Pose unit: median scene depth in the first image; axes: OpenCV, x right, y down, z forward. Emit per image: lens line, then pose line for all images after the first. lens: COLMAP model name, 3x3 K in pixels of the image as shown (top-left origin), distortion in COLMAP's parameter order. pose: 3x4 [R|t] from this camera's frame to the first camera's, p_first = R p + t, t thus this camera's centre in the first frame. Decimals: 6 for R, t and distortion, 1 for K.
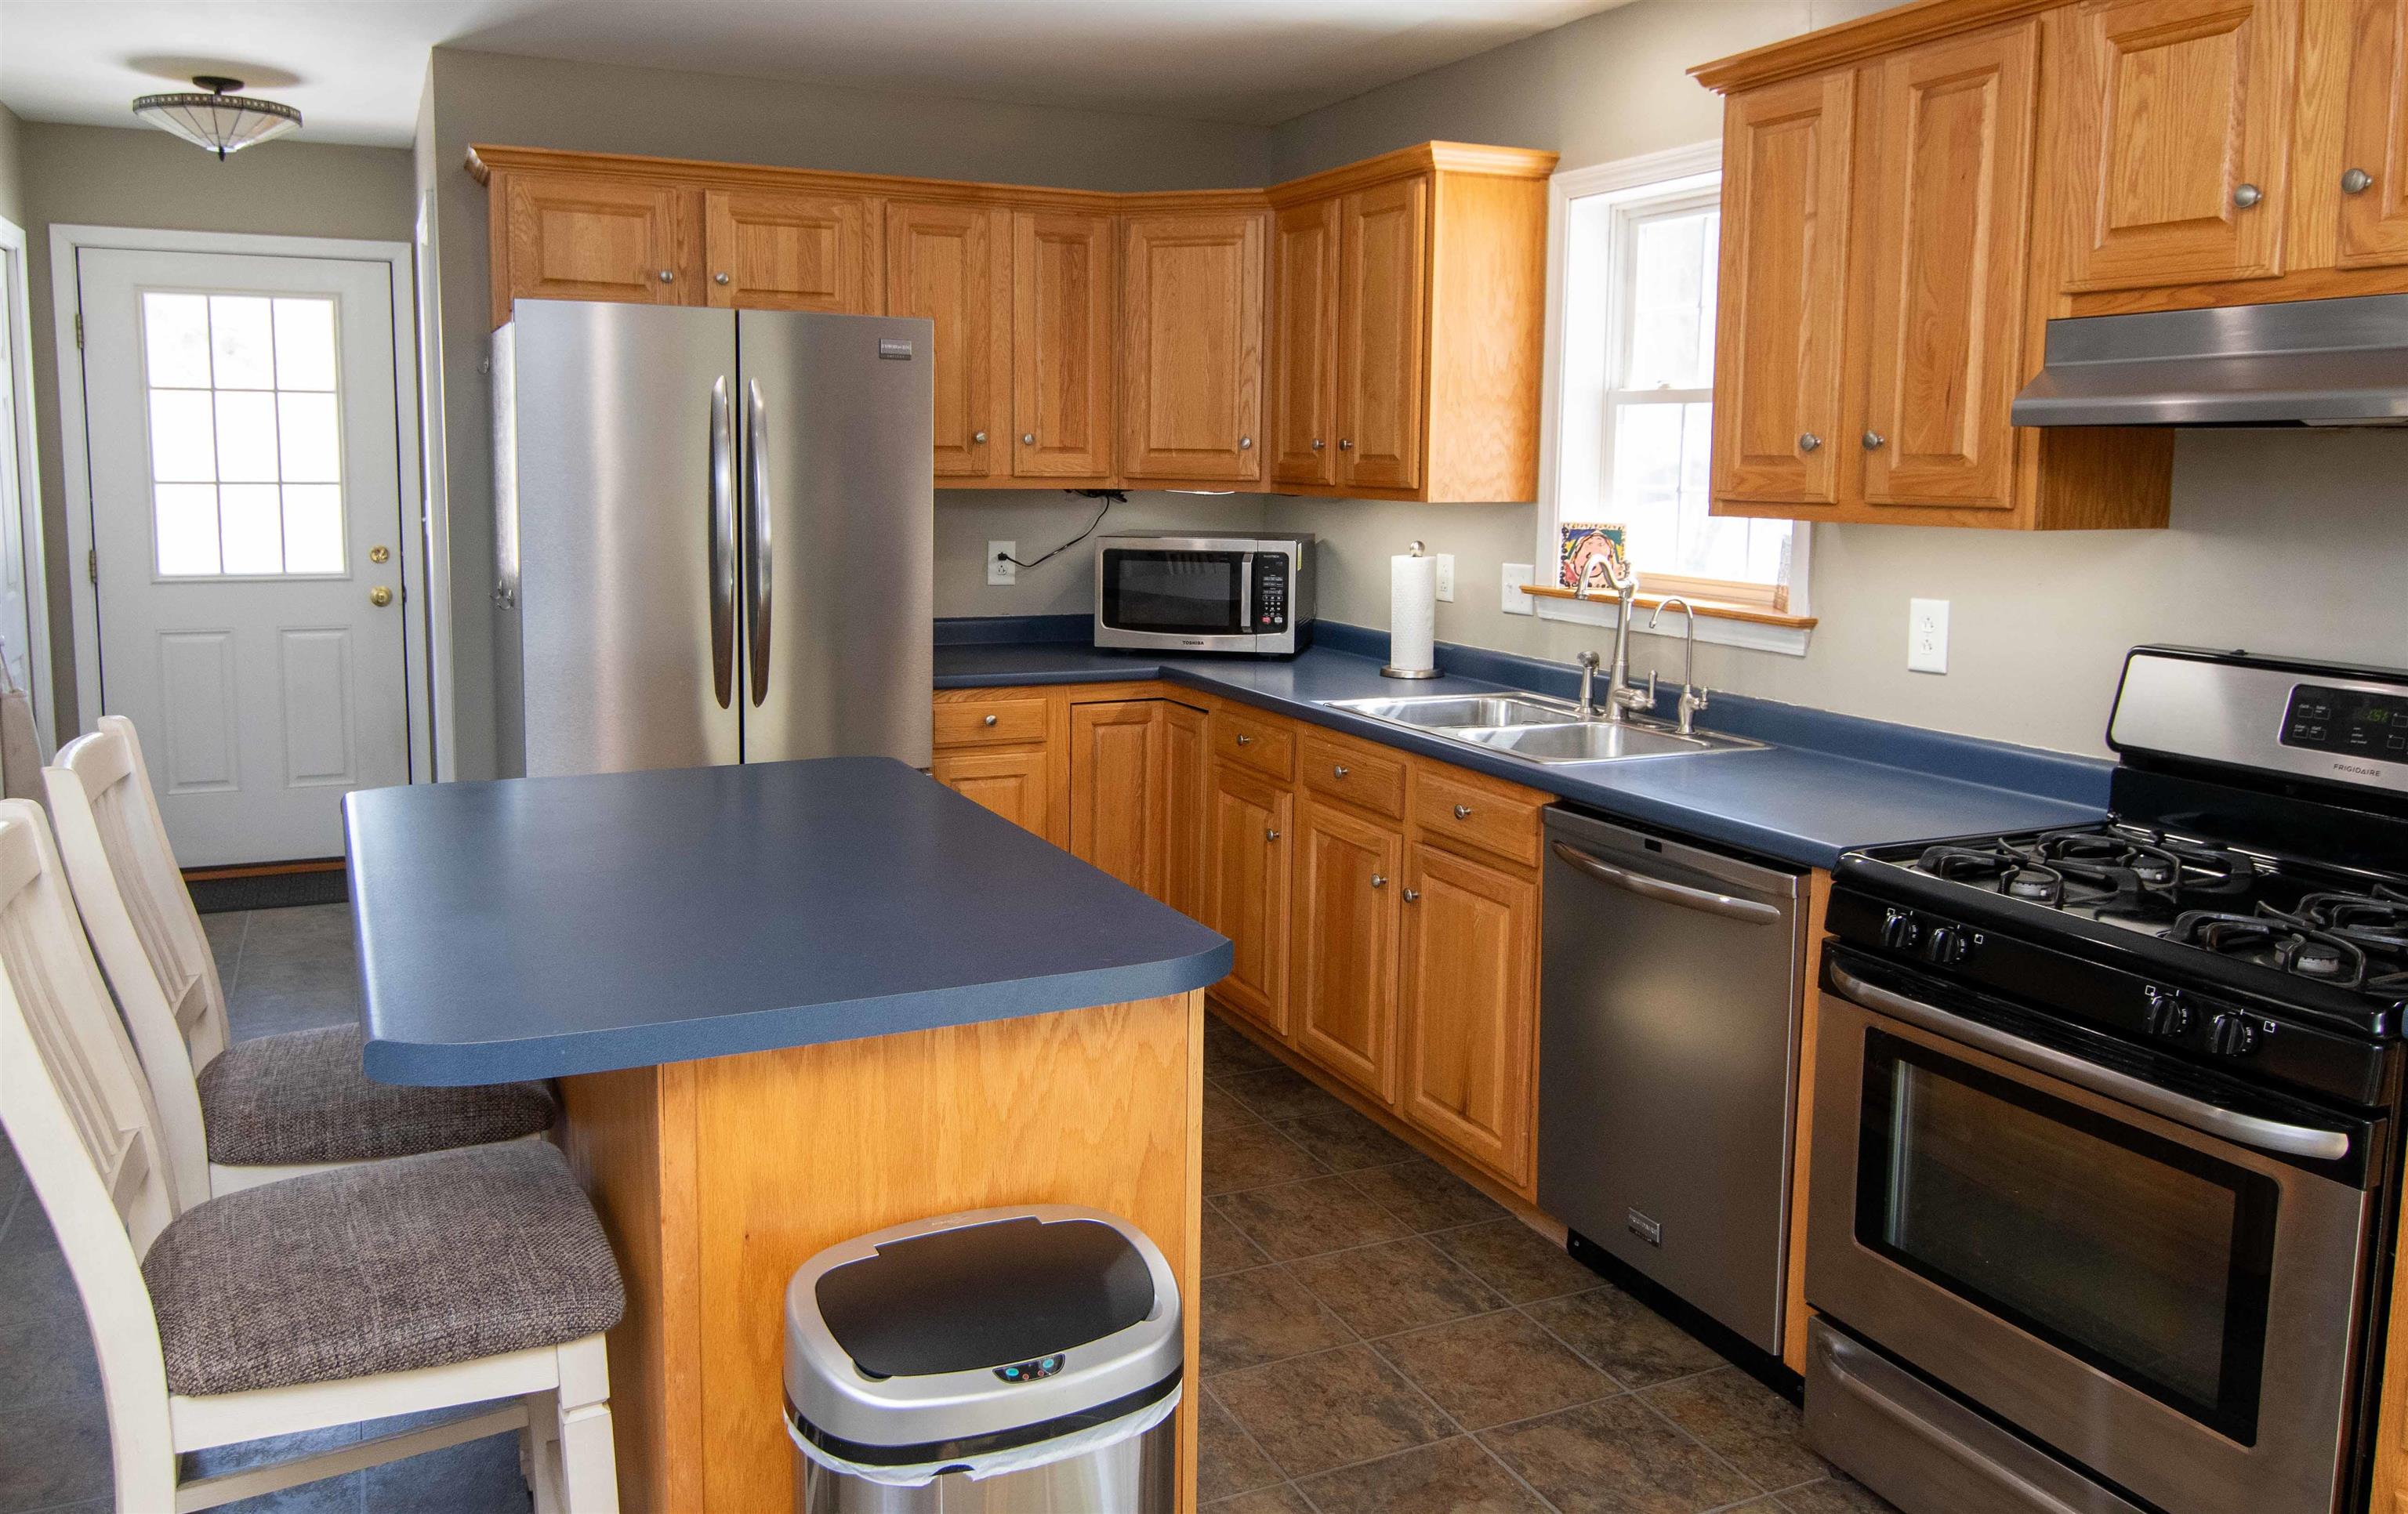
lens RADIAL K [[1762.4, 0, 1155.4], [0, 1762.4, 661.8], [0, 0, 1]] dist [0.004225, -0.021252]
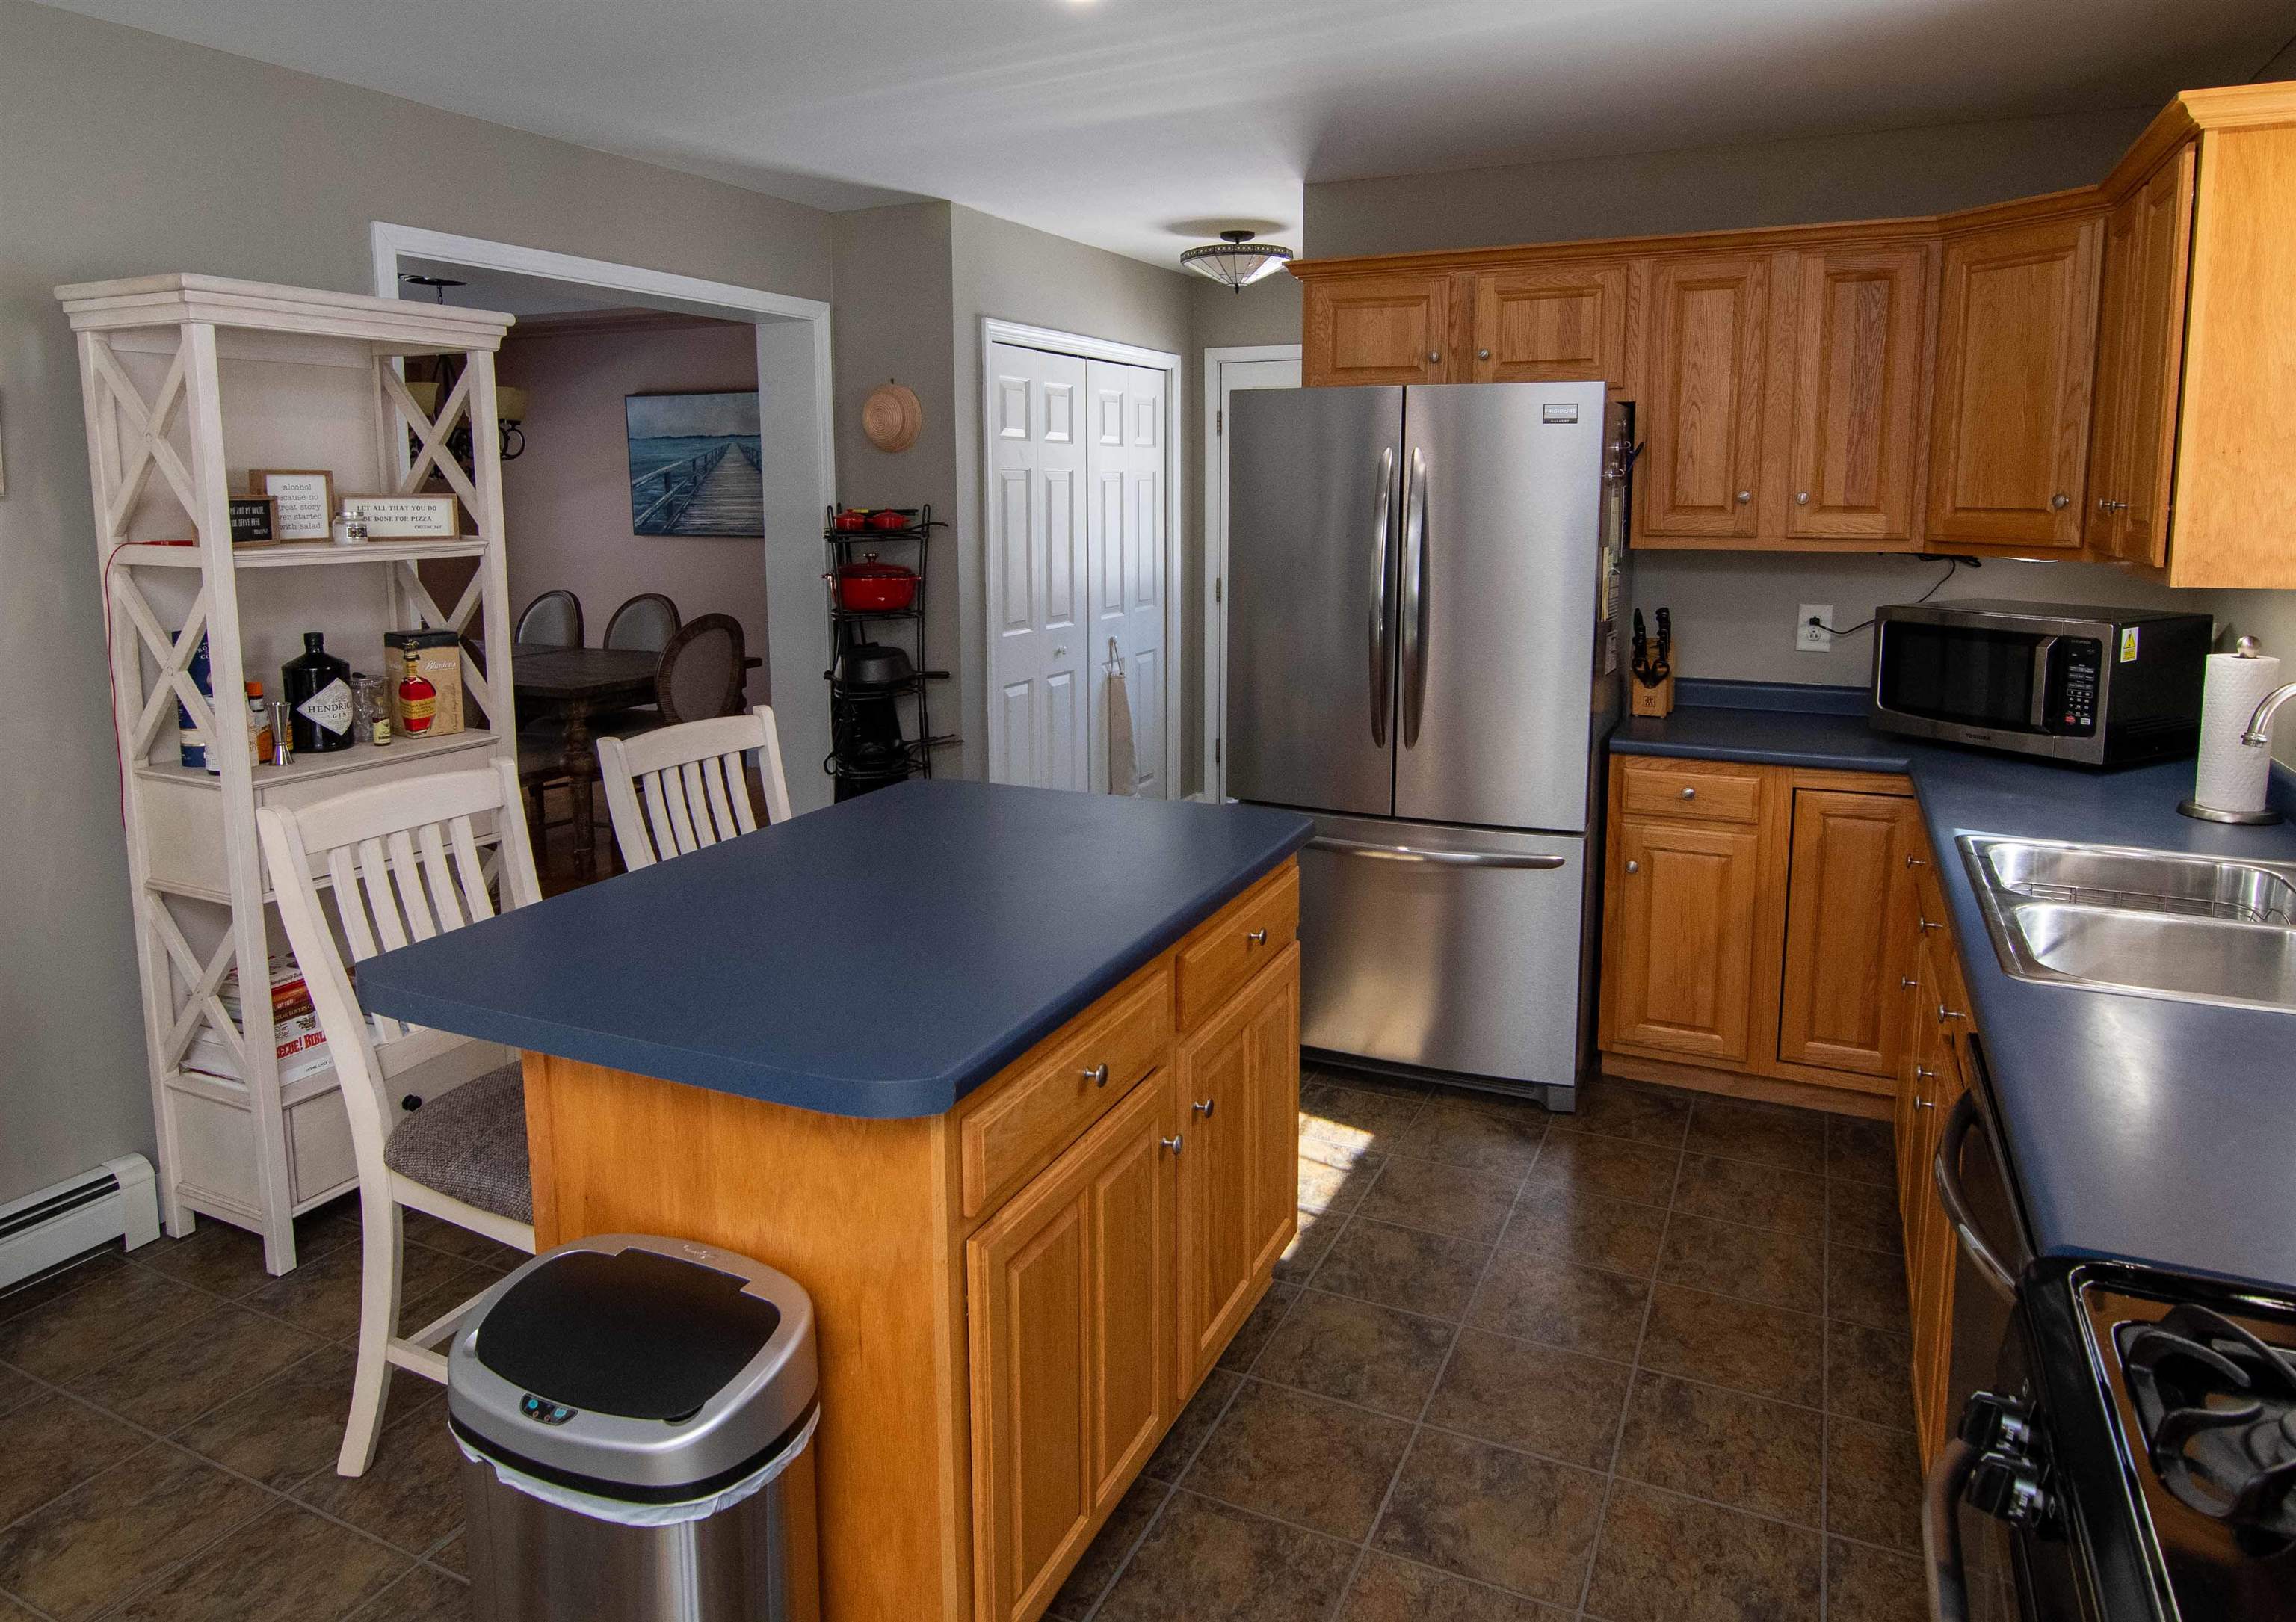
lens RADIAL K [[1436.4, 0, 1155.5], [0, 1436.4, 678.3], [0, 0, 1]] dist [0.002373, -0.019718]
pose [[0.653422, 0.086980, -0.751980, 0.394746], [-0.079288, 0.995777, 0.046284, -0.055524], [0.752830, 0.029380, 0.657559, 0.347782]]
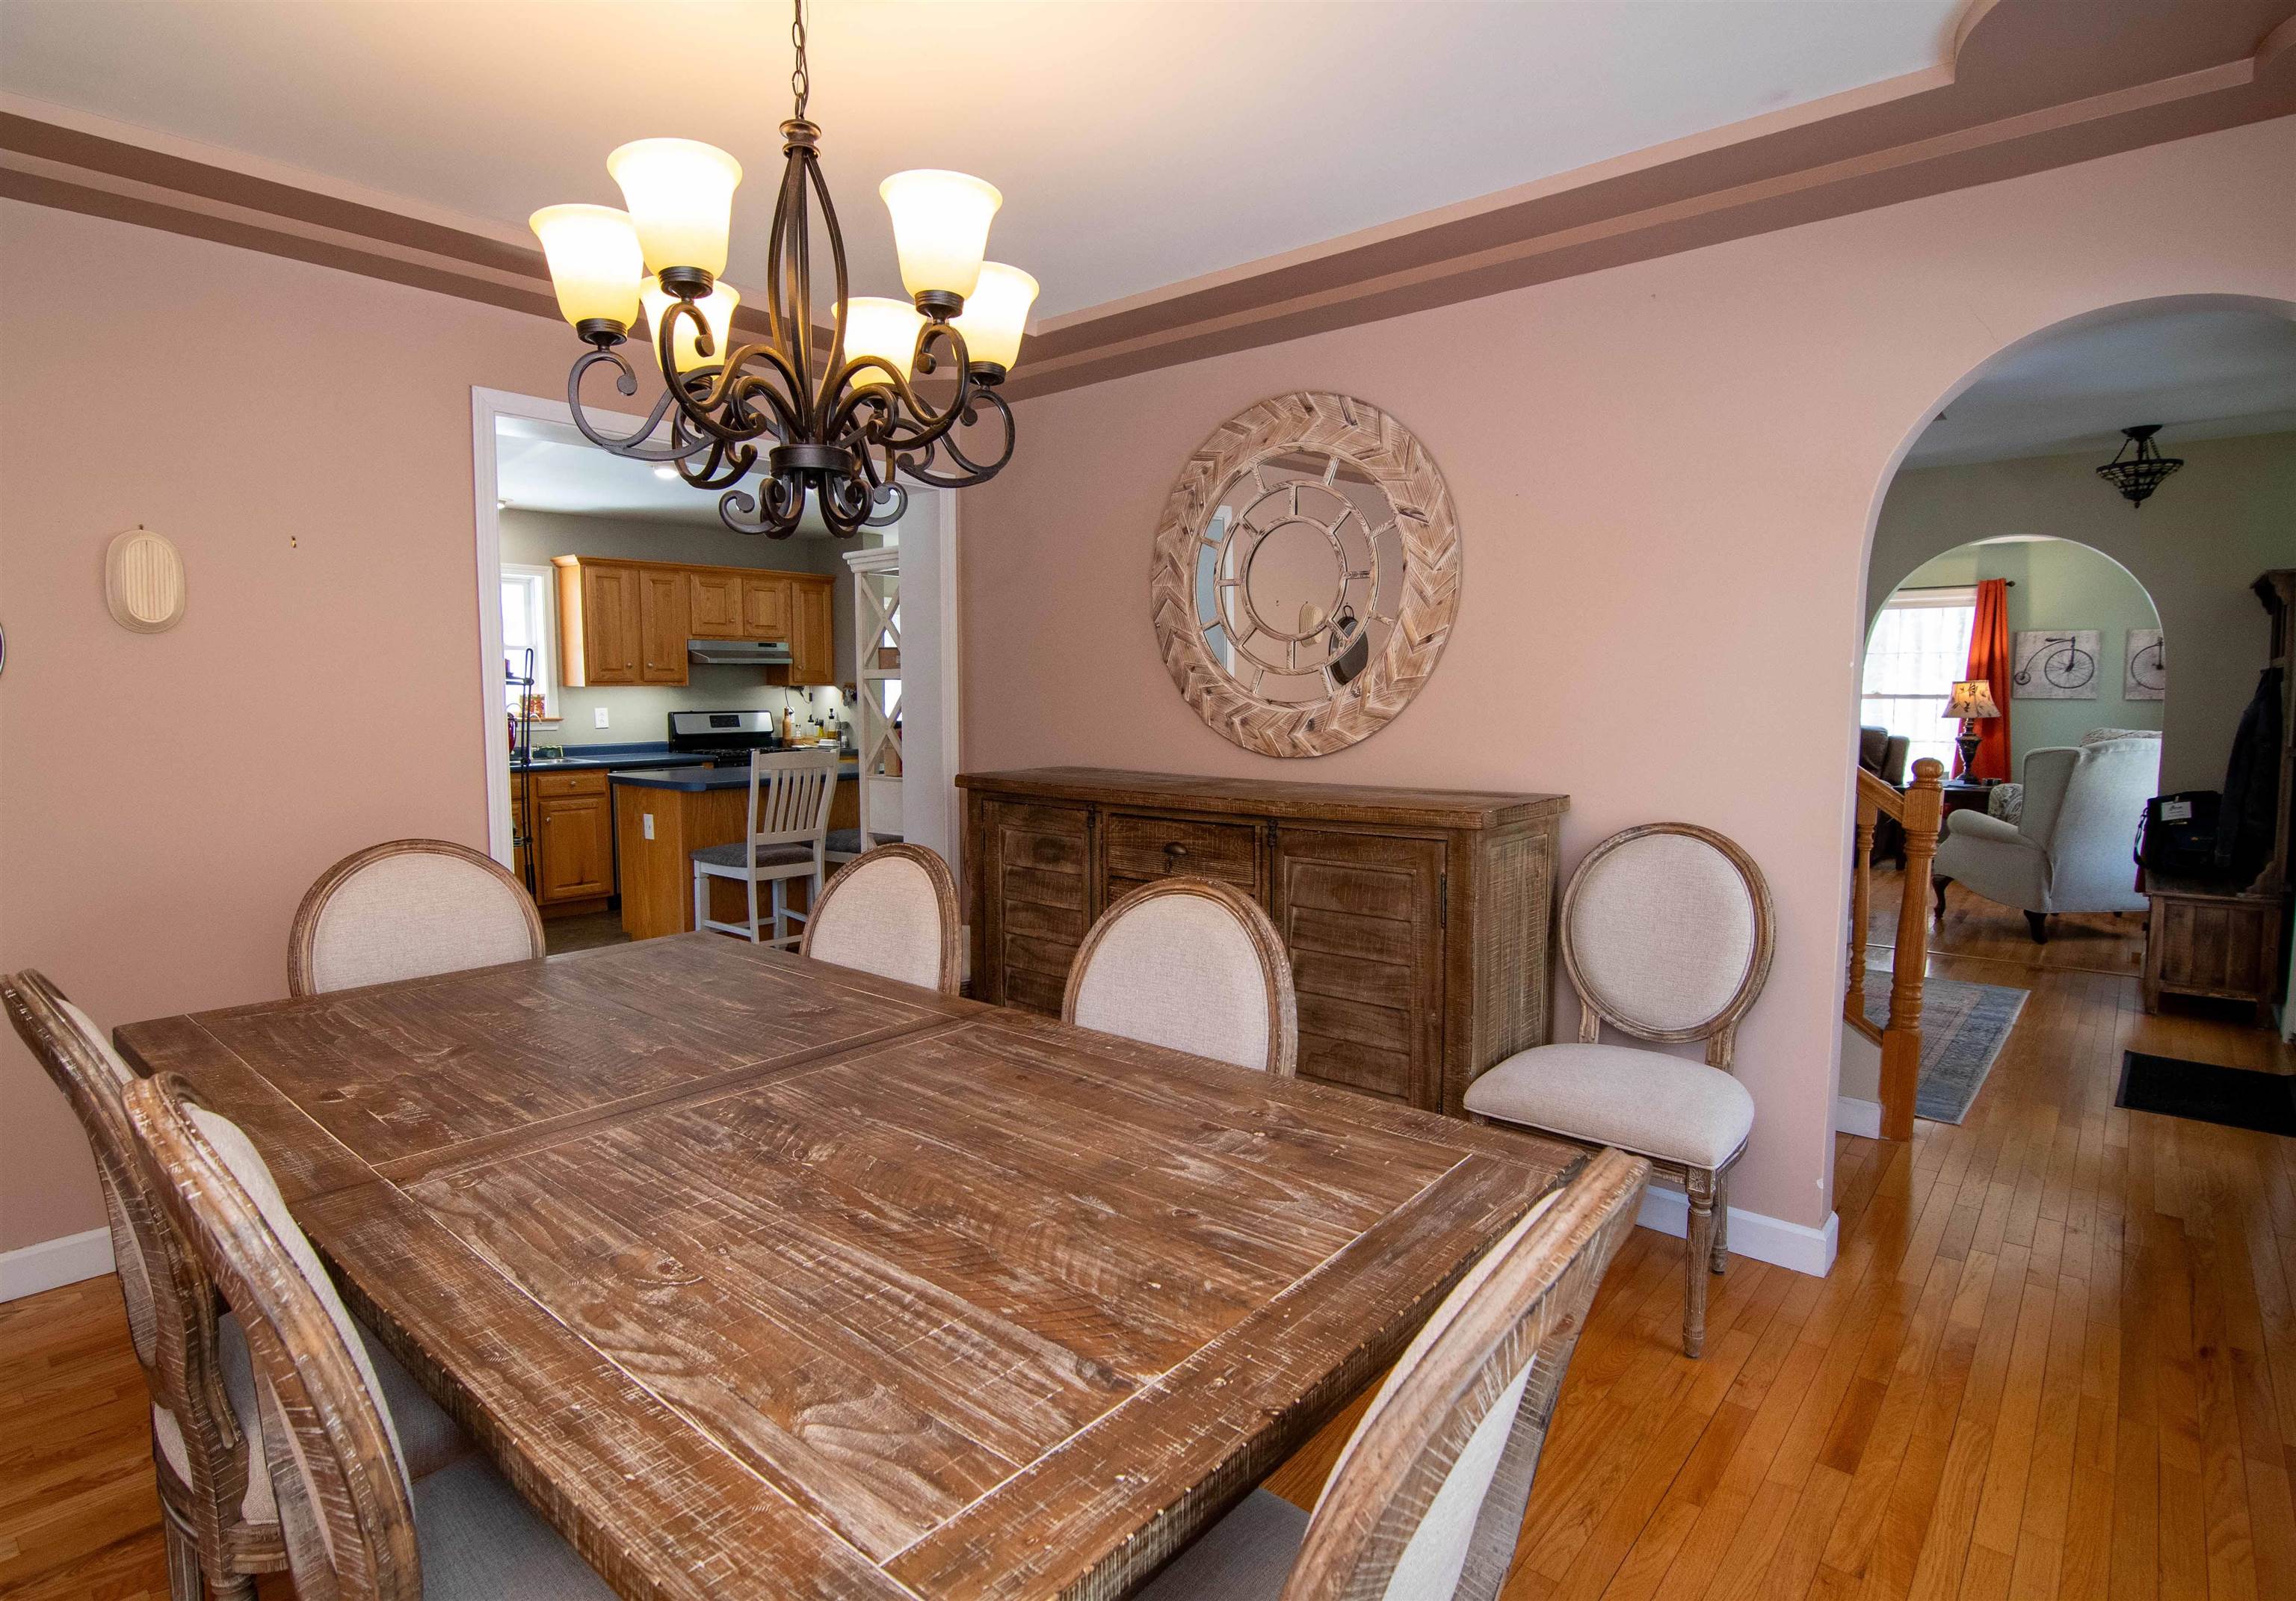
lens RADIAL K [[1183.7, 0, 1121.2], [0, 1183.7, 788.3], [0, 0, 1]] dist [-0.000870, -0.014195]
pose [[-0.416553, -0.086677, 0.904970, -2.081706], [0.103240, 0.984495, 0.141815, -0.100319], [-0.903230, 0.152503, -0.401146, 0.957212]]
